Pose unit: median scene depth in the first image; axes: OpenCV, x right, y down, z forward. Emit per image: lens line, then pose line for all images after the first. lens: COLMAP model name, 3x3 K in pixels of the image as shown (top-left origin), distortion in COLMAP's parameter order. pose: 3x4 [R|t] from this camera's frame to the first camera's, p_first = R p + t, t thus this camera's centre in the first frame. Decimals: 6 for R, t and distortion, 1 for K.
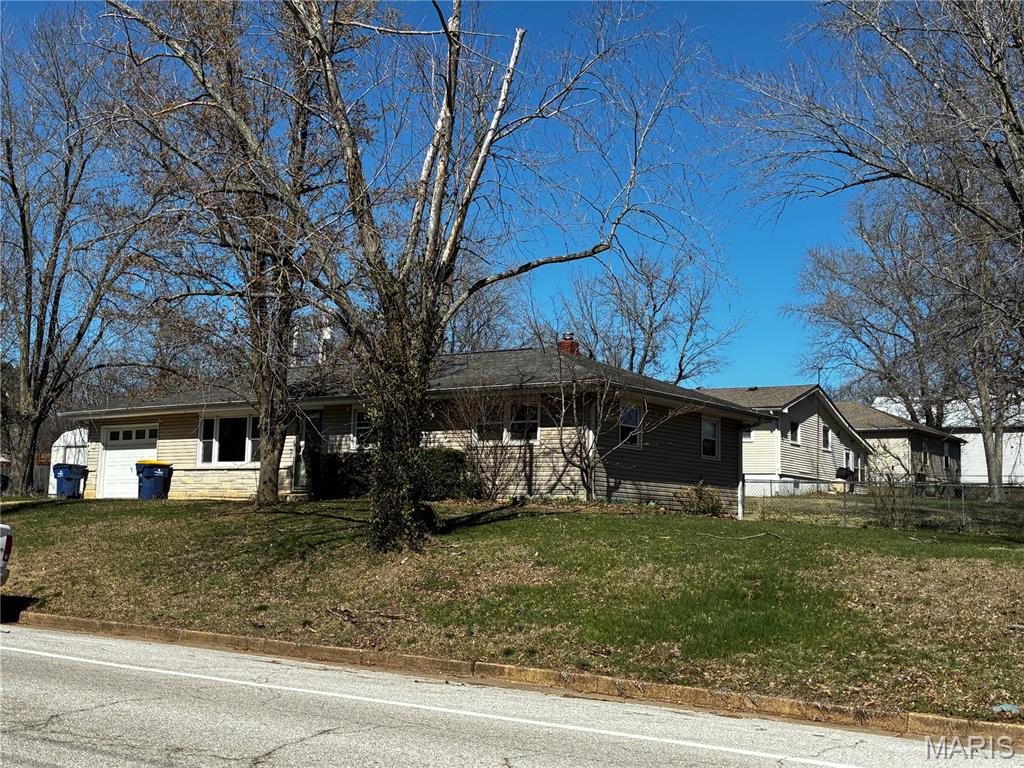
lens RADIAL K [[1185.6, 0, 512.0], [0, 1185.6, 384.0], [0, 0, 1]] dist [0.185818, -0.874178]
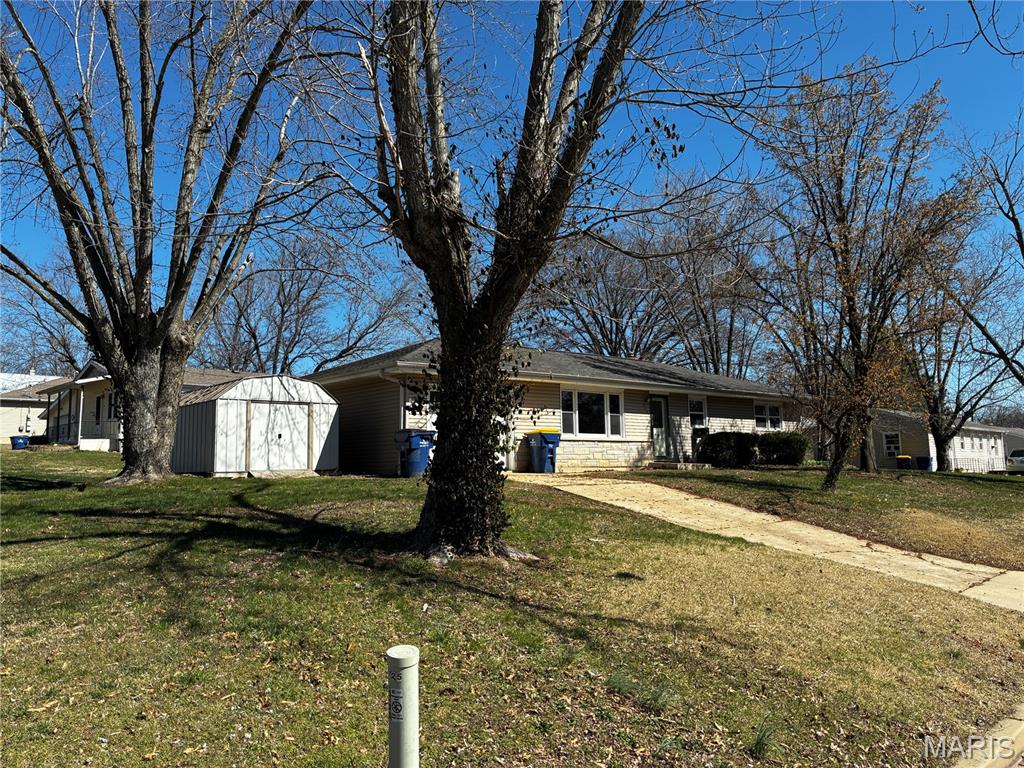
lens RADIAL K [[779.4, 0, 507.0], [0, 779.4, 382.3], [0, 0, 1]] dist [0.000231, -0.002421]
pose [[0.218613, 0.095827, 0.971095, -0.943748], [-0.070413, 0.994121, -0.082248, 0.082701], [-0.973268, -0.050397, 0.224075, 0.929098]]
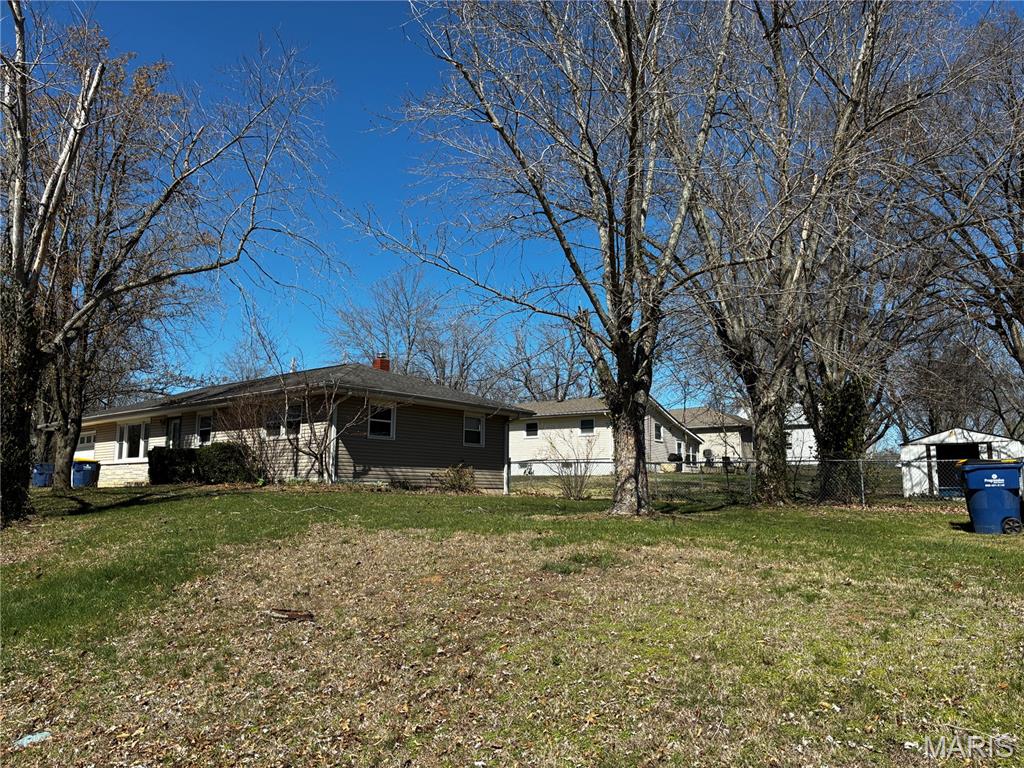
lens RADIAL K [[779.4, 0, 507.0], [0, 779.4, 382.3], [0, 0, 1]] dist [0.000231, -0.002421]
pose [[0.997806, -0.028059, -0.059967, 0.234833], [0.026091, 0.999103, -0.033360, 0.021240], [0.060849, 0.031722, 0.997643, 0.162900]]
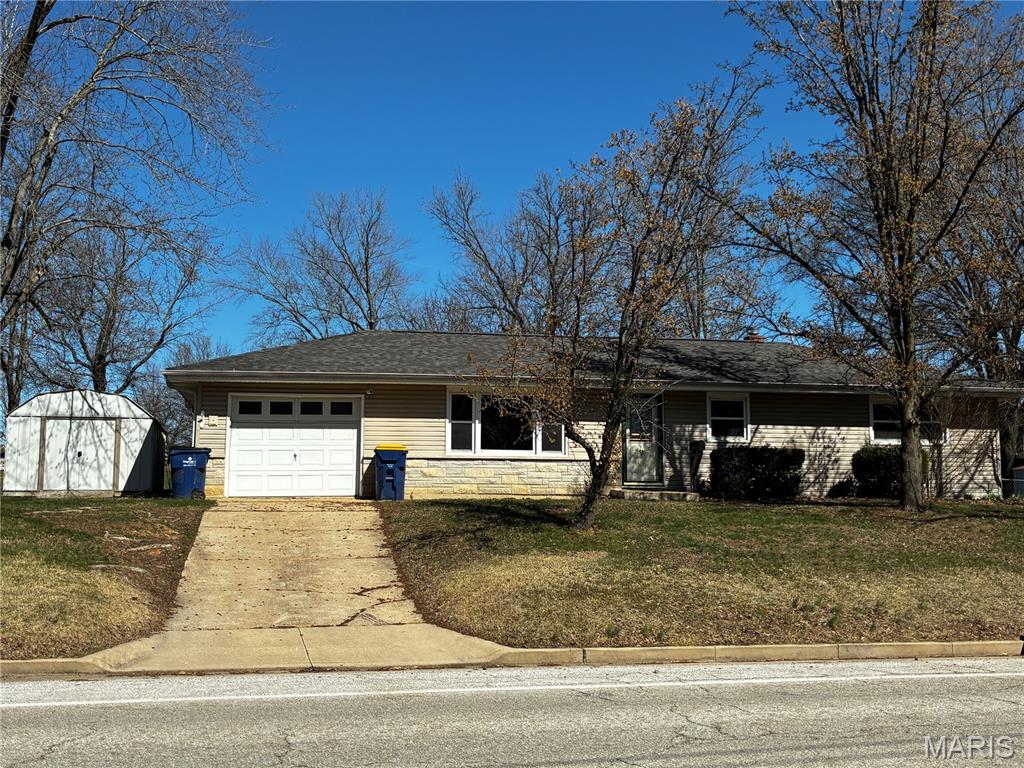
lens RADIAL K [[1185.6, 0, 512.0], [0, 1185.6, 384.0], [0, 0, 1]] dist [0.185818, -0.874178]
pose [[0.685844, 0.067684, 0.724594, -0.820501], [-0.066866, 0.997315, -0.029869, 0.044653], [-0.724670, -0.027966, 0.688529, 0.455155]]
